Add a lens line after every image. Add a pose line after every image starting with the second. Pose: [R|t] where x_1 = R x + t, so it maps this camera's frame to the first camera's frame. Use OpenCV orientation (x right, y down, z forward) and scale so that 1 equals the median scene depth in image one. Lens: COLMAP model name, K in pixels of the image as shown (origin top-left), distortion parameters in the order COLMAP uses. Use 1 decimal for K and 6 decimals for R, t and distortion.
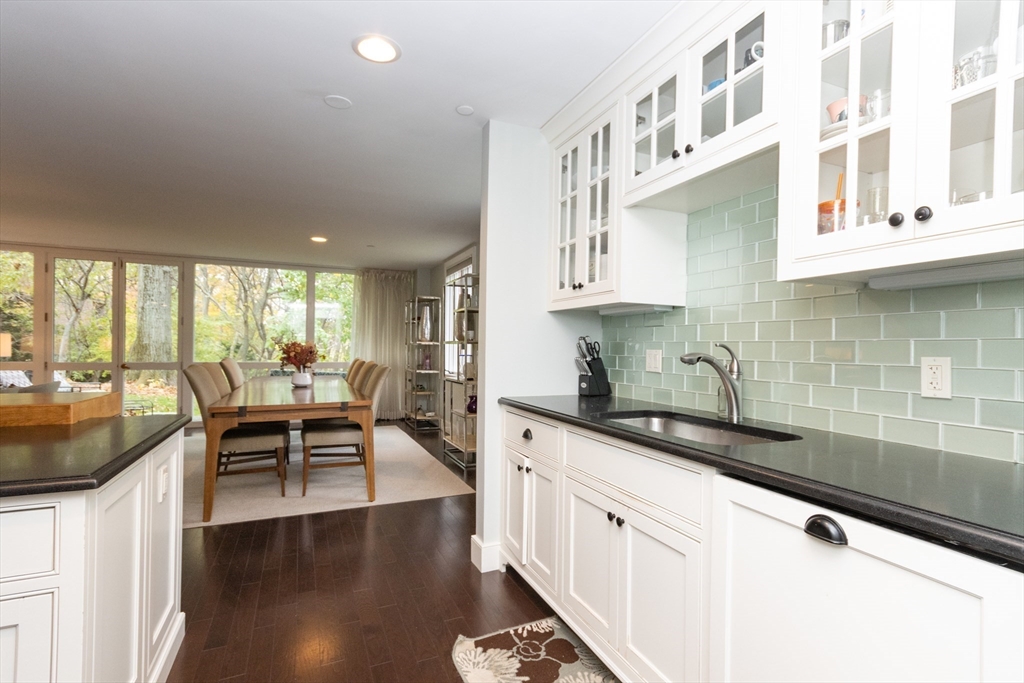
lens RADIAL K [[478.2, 0, 513.2], [0, 478.2, 348.4], [0, 0, 1]] dist [-0.000624, 0.000158]
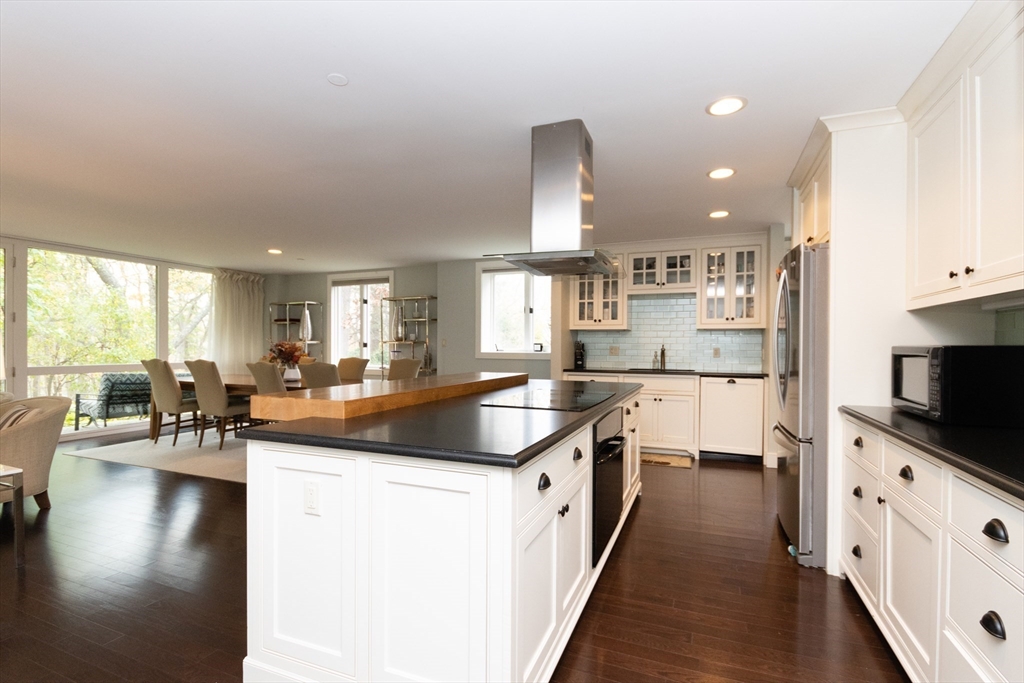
lens RADIAL K [[486.7, 0, 511.1], [0, 486.7, 347.4], [0, 0, 1]] dist [0.011846, -0.001065]
pose [[0.724462, -0.014451, 0.689163, -0.790512], [0.010124, 0.999895, 0.010325, -0.011090], [-0.689240, -0.000503, 0.724533, -0.199086]]
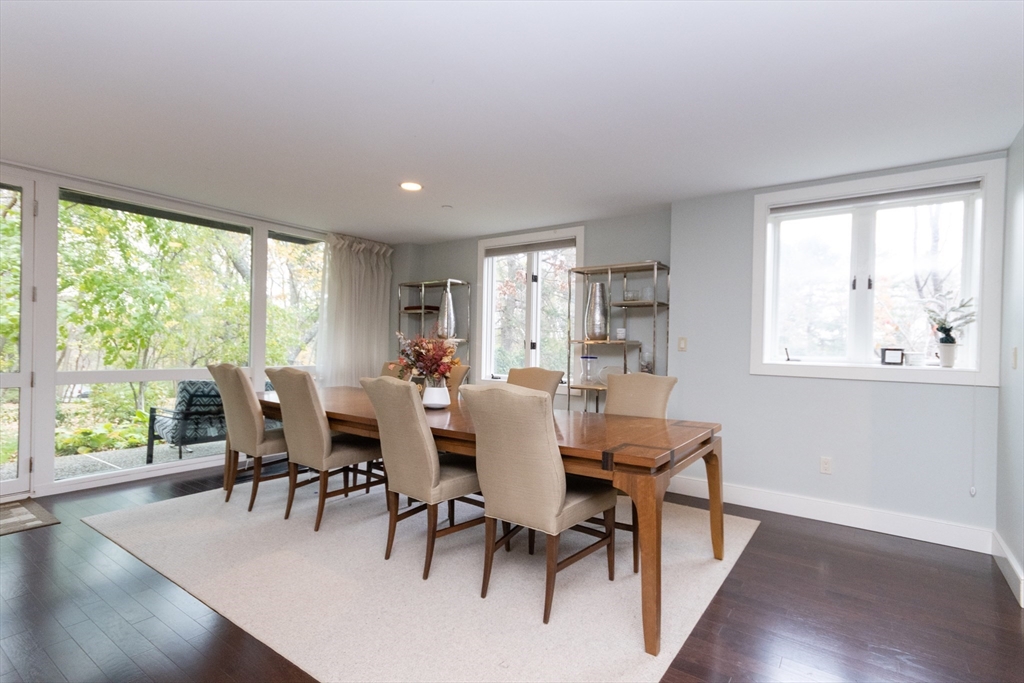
lens RADIAL K [[502.5, 0, 509.9], [0, 502.5, 345.8], [0, 0, 1]] dist [0.005137, 0.000765]
pose [[0.863572, 0.002996, 0.504217, -0.634783], [-0.005373, 0.999980, 0.003262, -0.010649], [-0.504198, -0.005526, 0.863571, 0.330126]]
